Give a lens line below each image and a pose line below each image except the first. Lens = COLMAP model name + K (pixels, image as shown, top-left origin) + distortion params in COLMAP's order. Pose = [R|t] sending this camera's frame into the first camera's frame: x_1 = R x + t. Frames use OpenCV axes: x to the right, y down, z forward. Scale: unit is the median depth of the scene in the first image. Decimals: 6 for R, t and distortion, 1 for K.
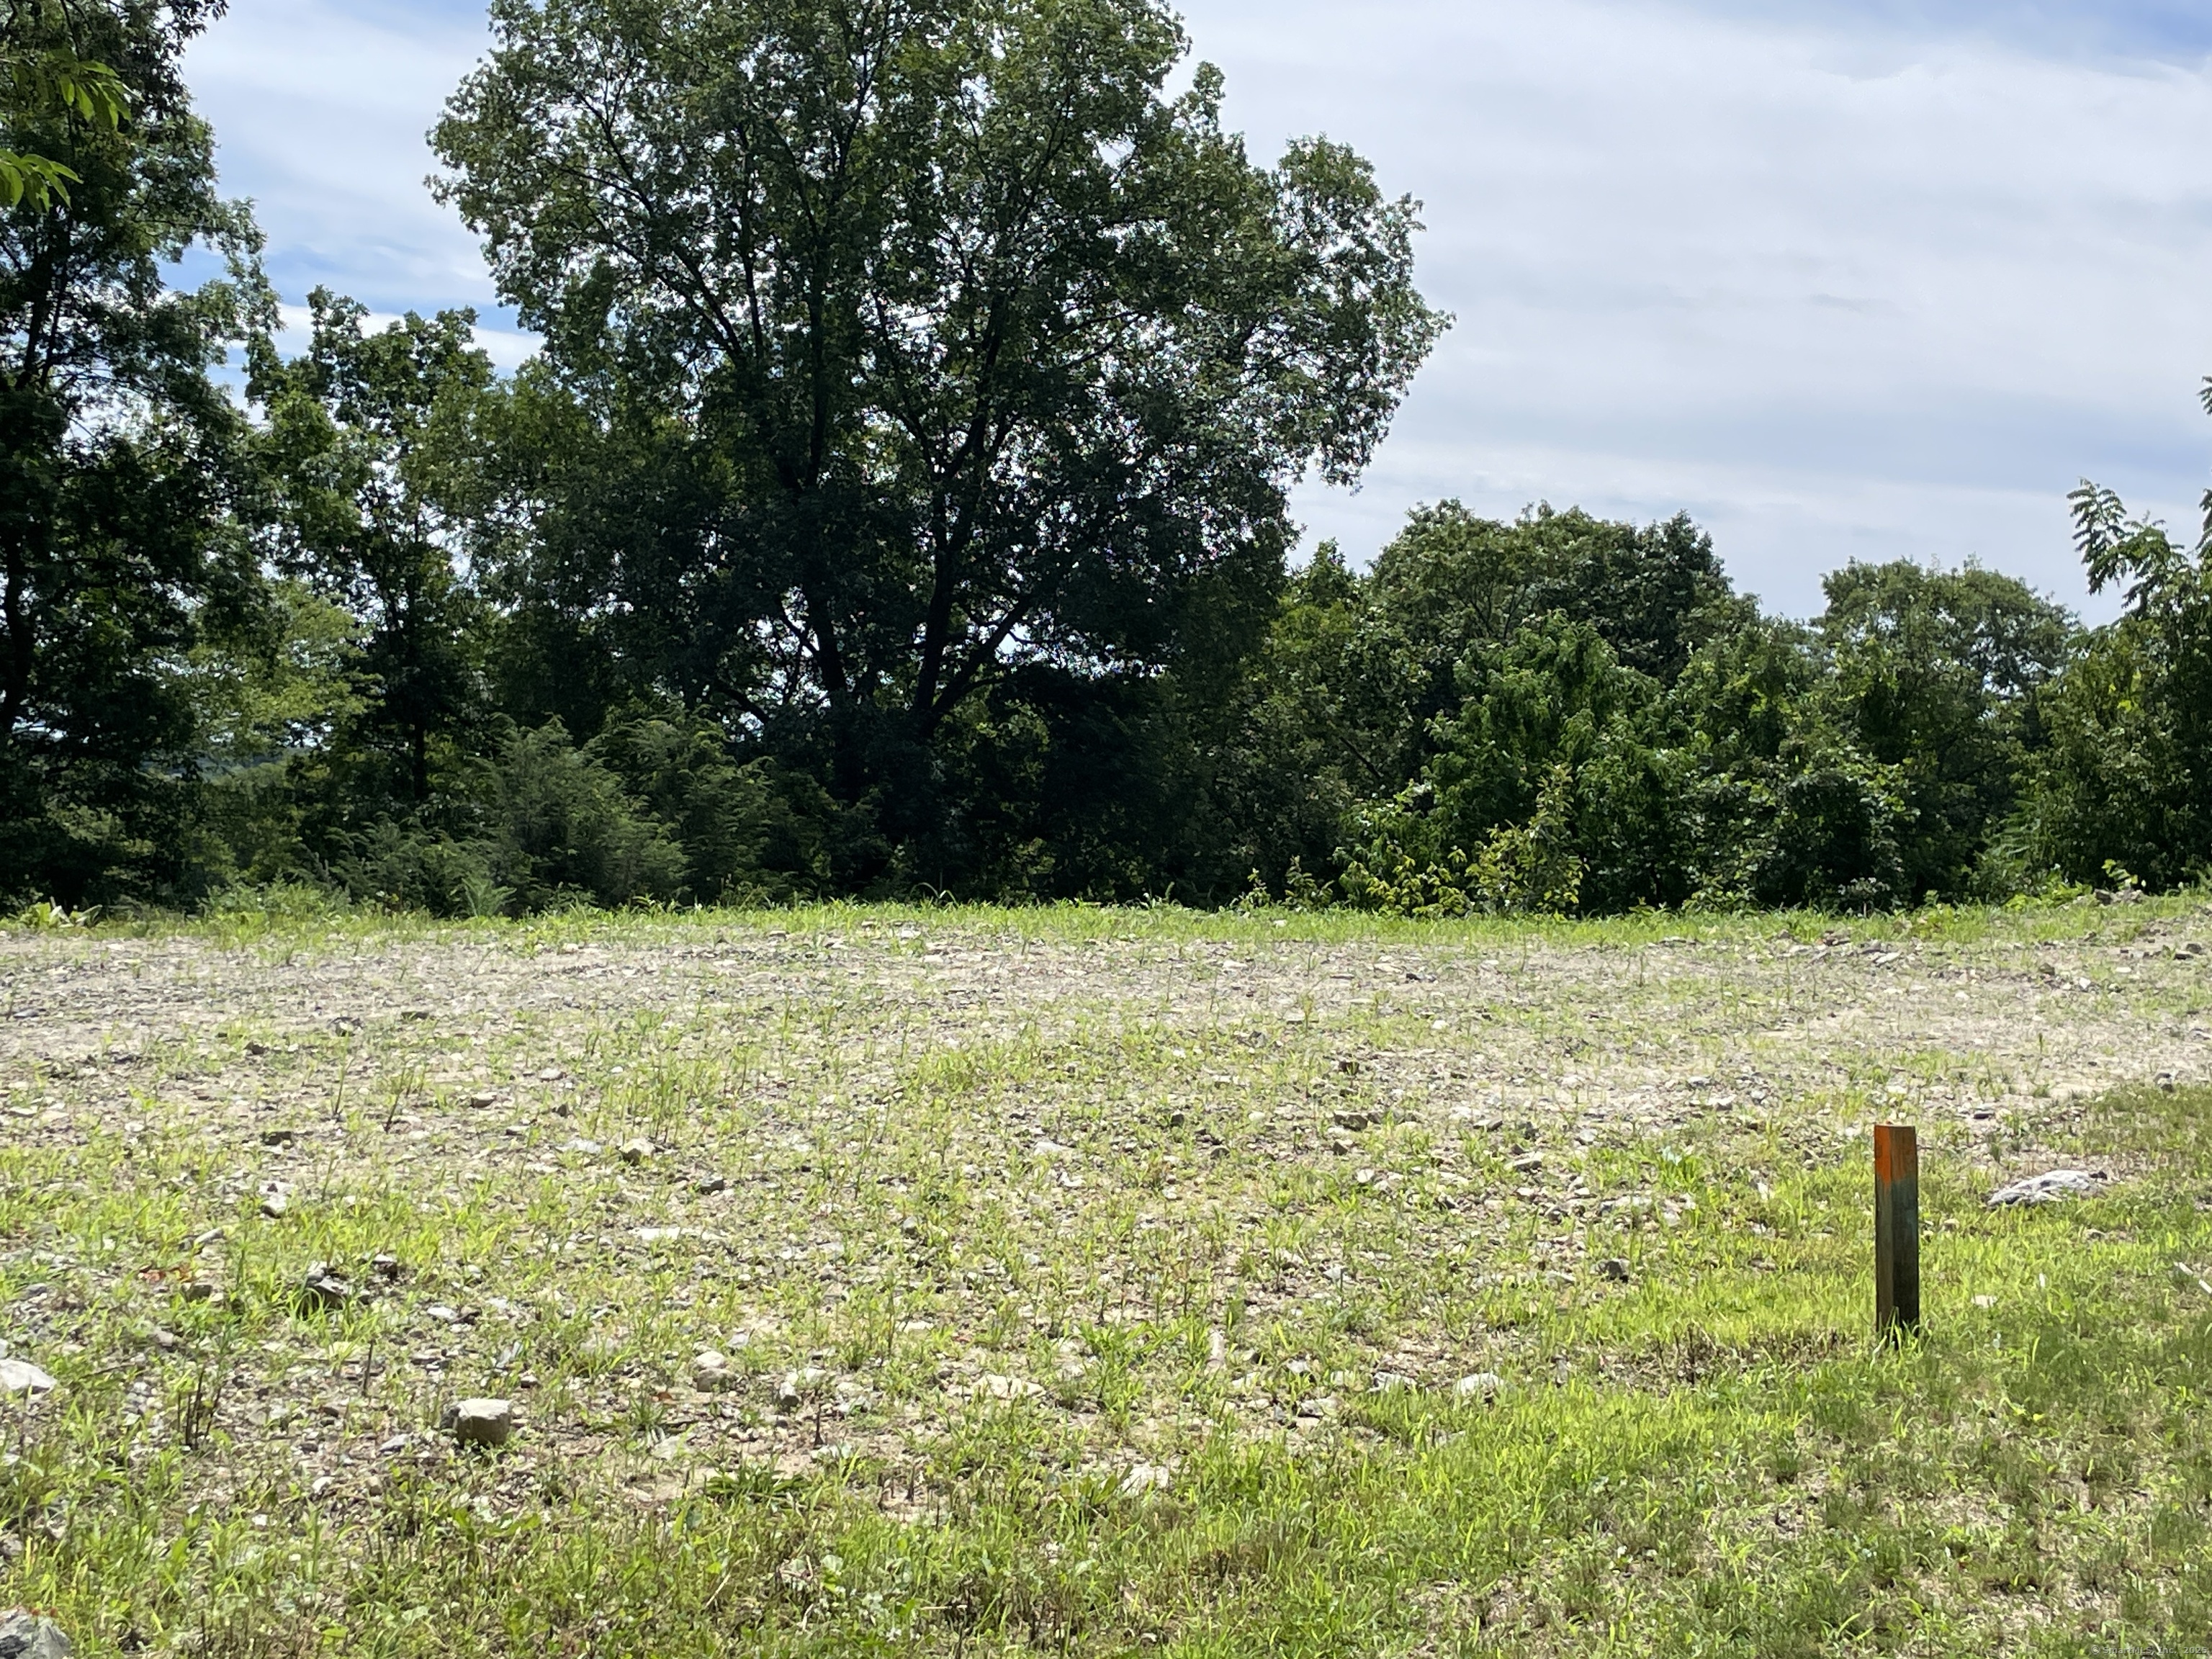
lens RADIAL K [[2967.7, 0, 1117.9], [0, 2967.7, 821.8], [0, 0, 1]] dist [0.065241, 0.000000]
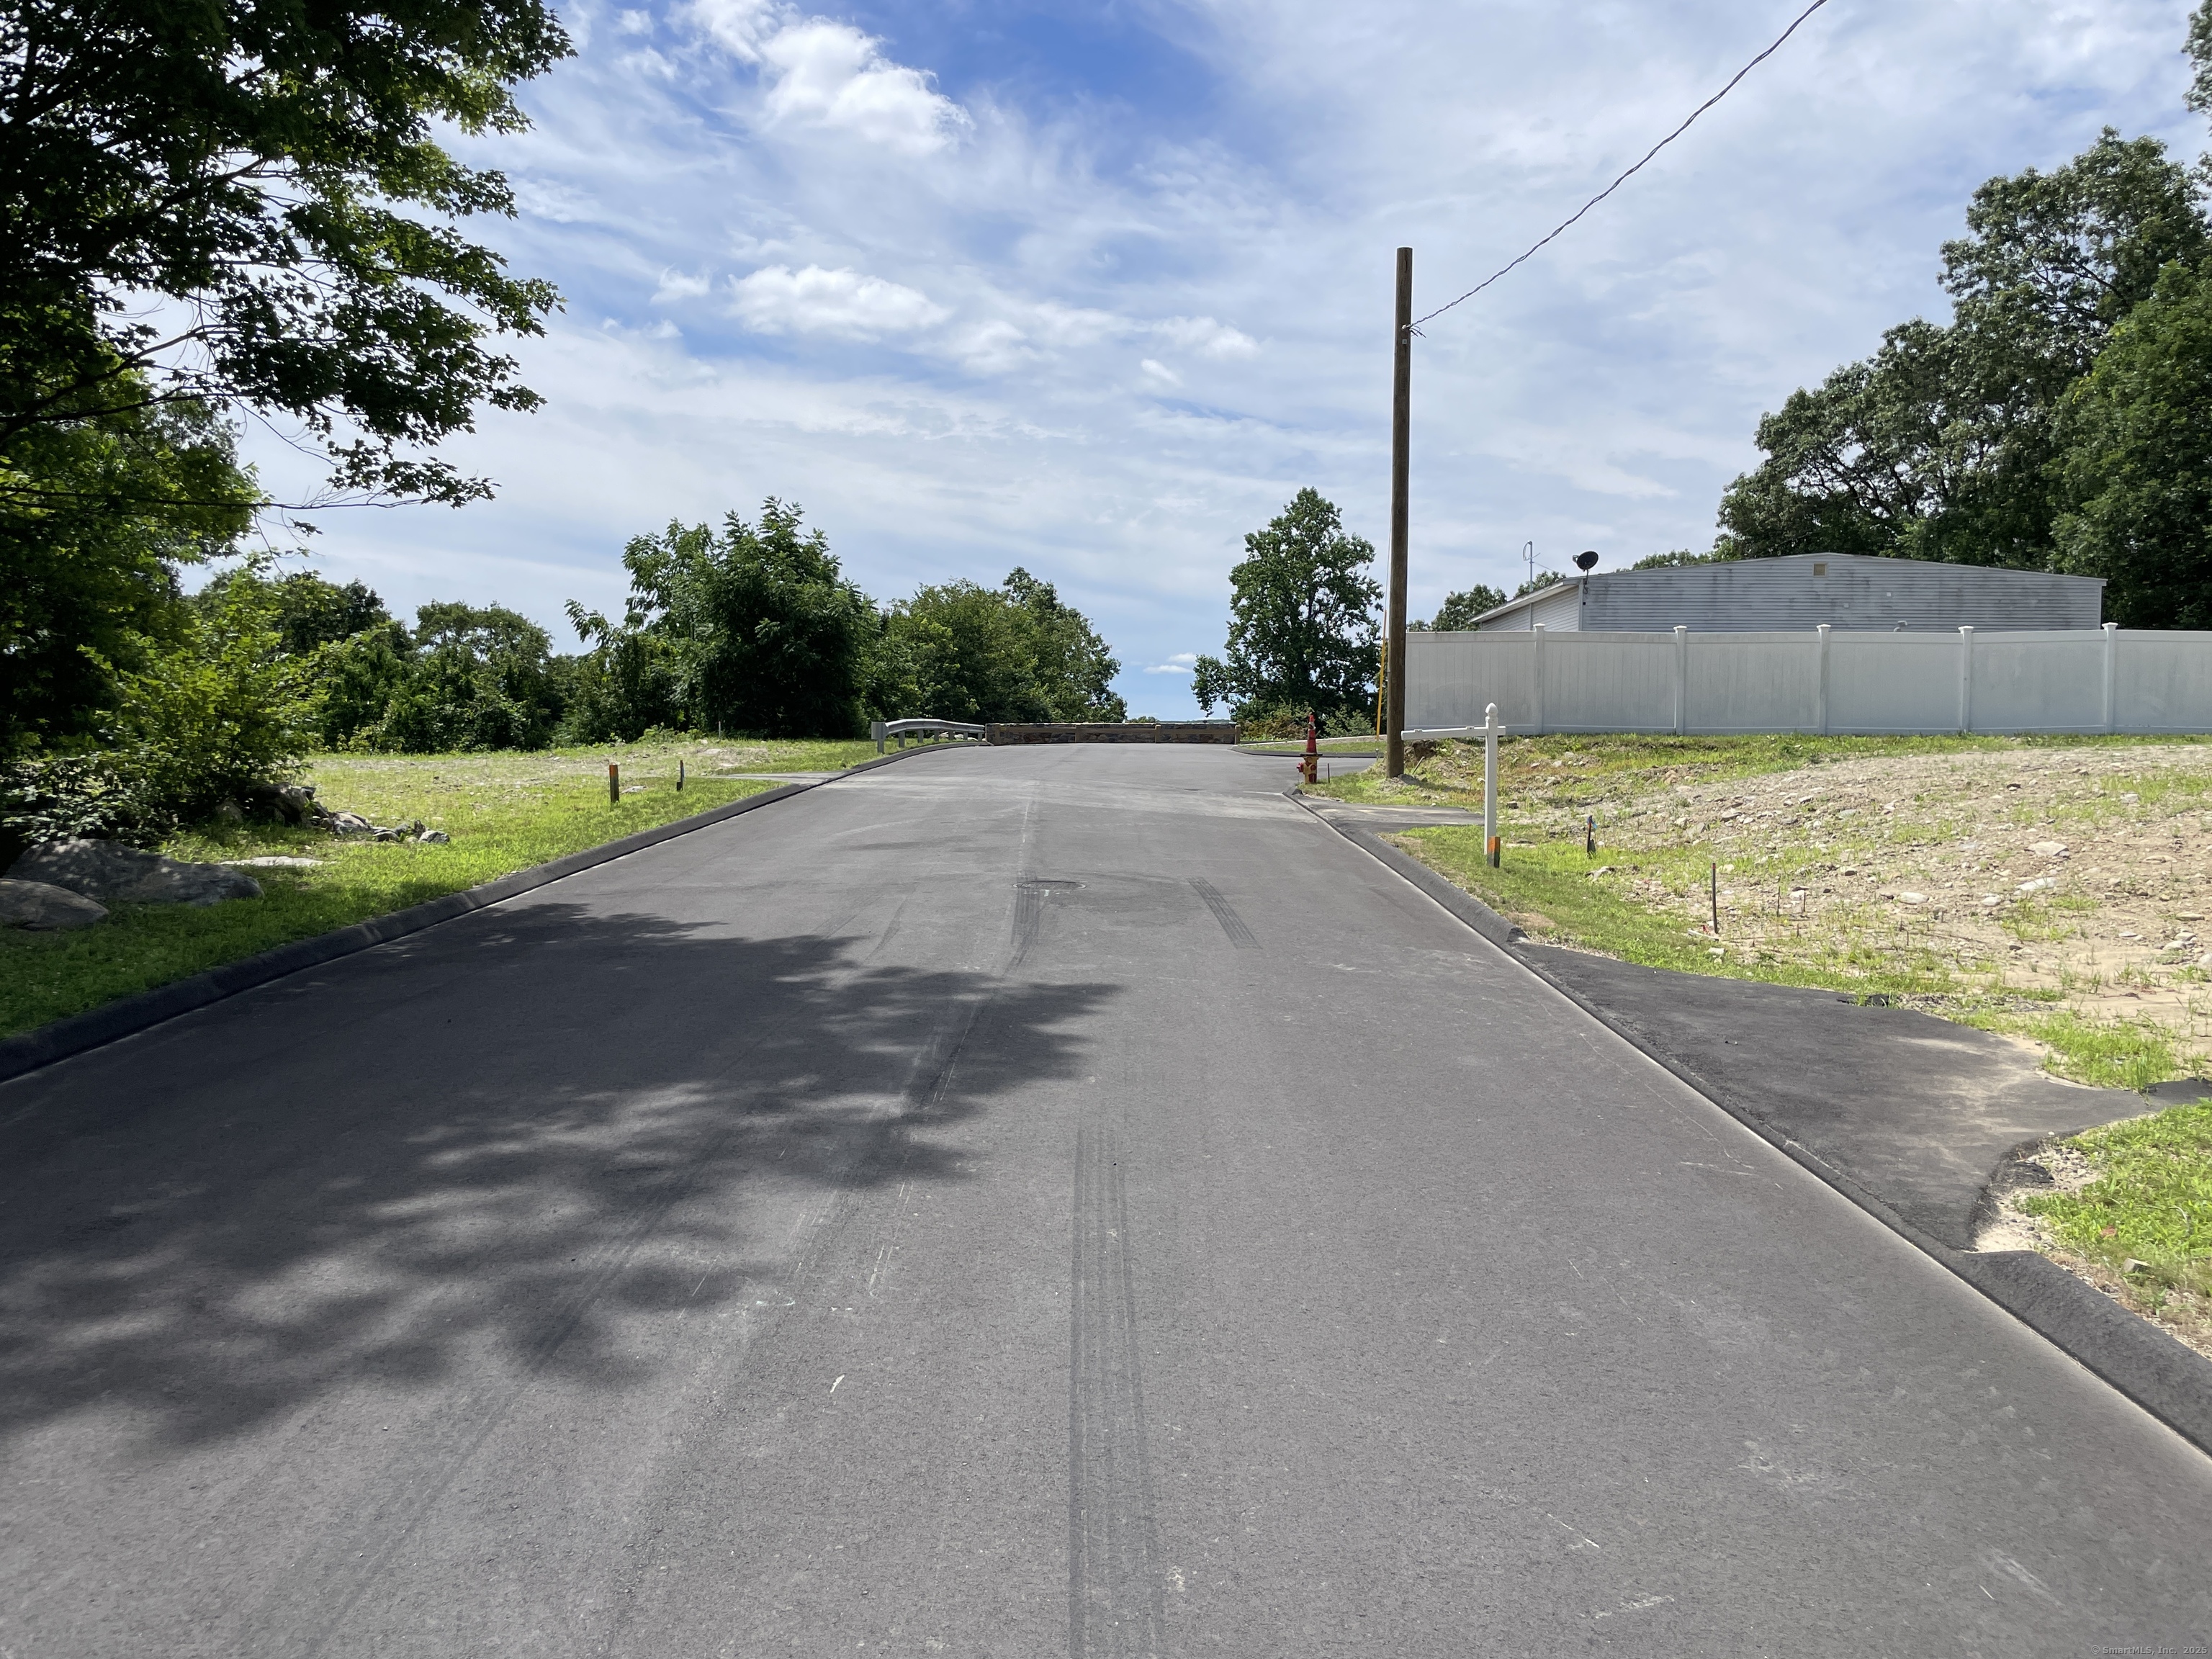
lens RADIAL K [[1655.7, 0, 1092.3], [0, 1655.7, 825.1], [0, 0, 1]] dist [0.062886, -0.102623]
pose [[0.804003, -0.041964, 0.593143, -0.214695], [0.011414, 0.998412, 0.055164, 0.013749], [-0.594516, -0.037581, 0.803205, -0.501594]]
